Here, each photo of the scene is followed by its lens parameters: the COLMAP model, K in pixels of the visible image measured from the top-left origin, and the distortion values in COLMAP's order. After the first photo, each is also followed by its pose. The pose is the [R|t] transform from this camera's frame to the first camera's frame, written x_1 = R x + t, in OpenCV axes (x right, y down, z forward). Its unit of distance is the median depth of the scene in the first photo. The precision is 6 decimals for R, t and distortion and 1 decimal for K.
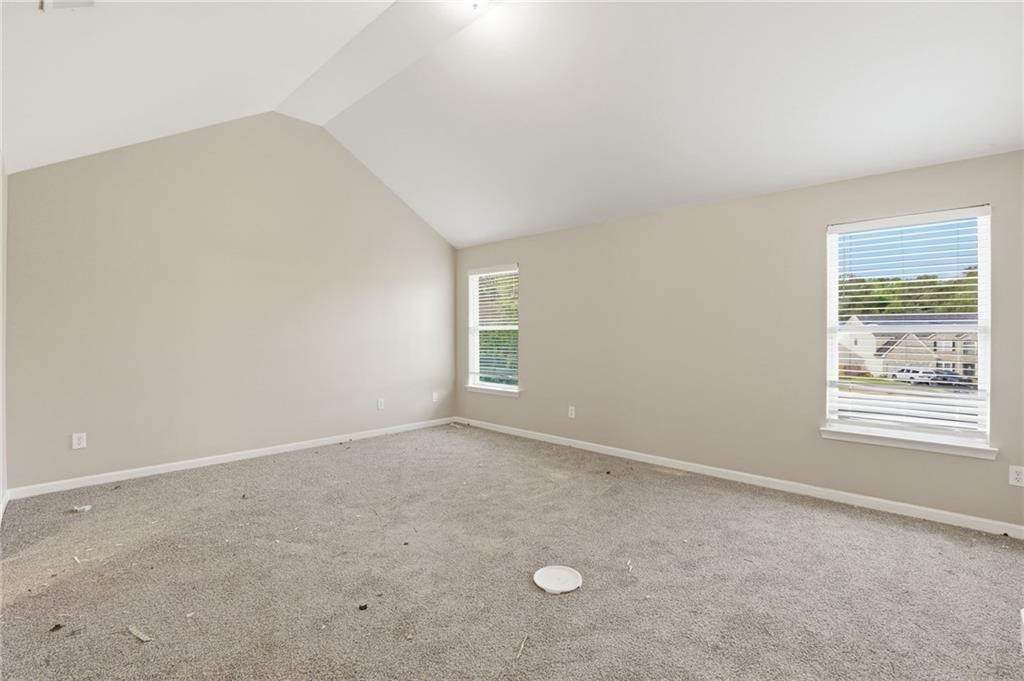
lens RADIAL K [[467.3, 0, 512.3], [0, 467.3, 336.3], [0, 0, 1]] dist [-0.056307, 0.021971]
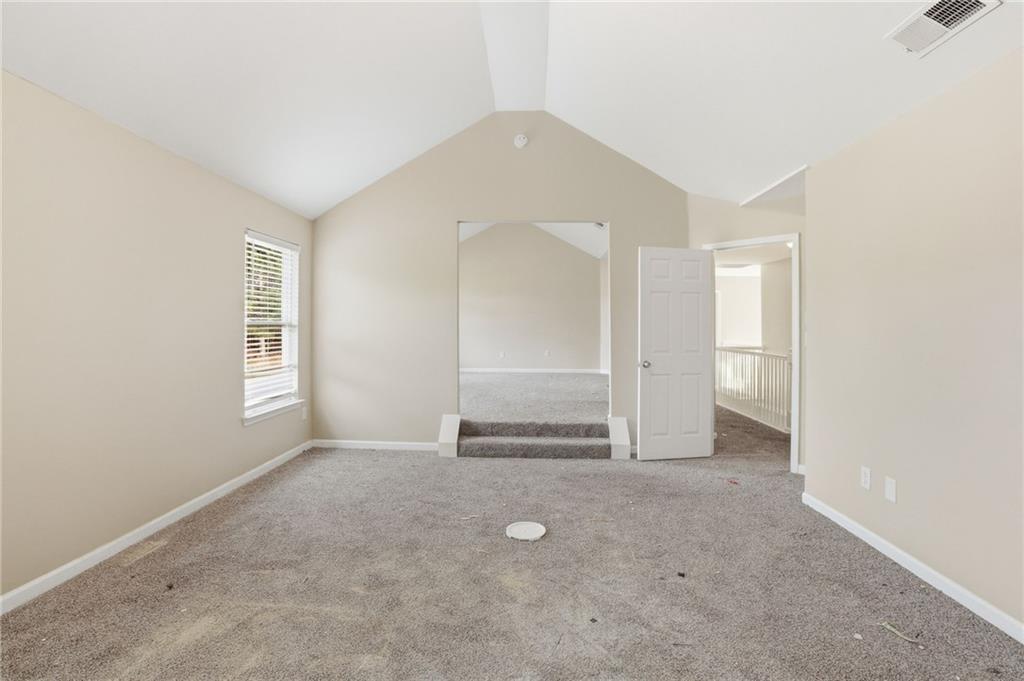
lens RADIAL K [[467.3, 0, 512.3], [0, 467.3, 336.3], [0, 0, 1]] dist [-0.056307, 0.021971]
pose [[-0.646875, -0.024081, 0.762216, -0.604200], [0.001395, 0.999462, 0.032760, -0.025622], [-0.762595, 0.022254, -0.646493, 1.360146]]
